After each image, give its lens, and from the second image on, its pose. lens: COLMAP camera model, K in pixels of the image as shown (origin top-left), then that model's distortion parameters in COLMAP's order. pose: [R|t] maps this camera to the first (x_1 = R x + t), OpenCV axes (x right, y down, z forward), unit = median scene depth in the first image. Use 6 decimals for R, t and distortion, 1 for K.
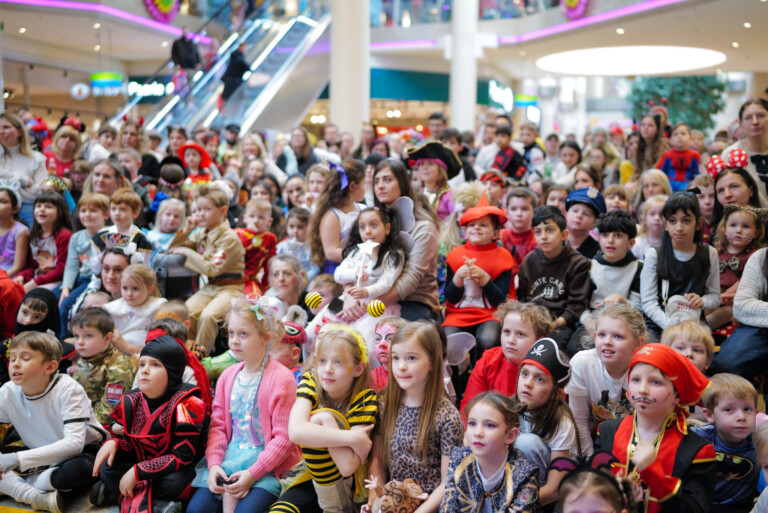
lens RADIAL K [[753.7, 0, 381.9], [0, 753.7, 273.0], [0, 0, 1]] dist [0.008560, 0.004334]
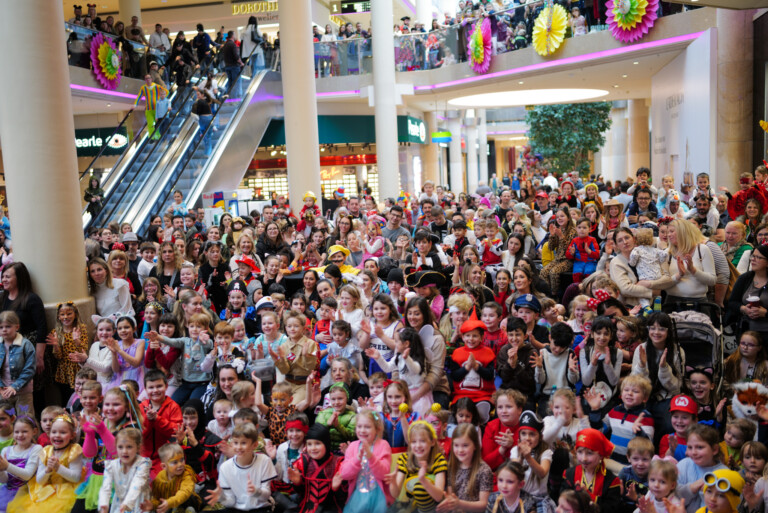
lens RADIAL K [[760.7, 0, 384.0], [0, 760.7, 256.5], [0, 0, 1]] dist [0.001741, 0.012161]
pose [[0.990021, -0.063738, 0.125684, -0.048198], [0.066570, 0.997611, -0.018461, -0.042130], [-0.124207, 0.026643, 0.991899, -0.104255]]
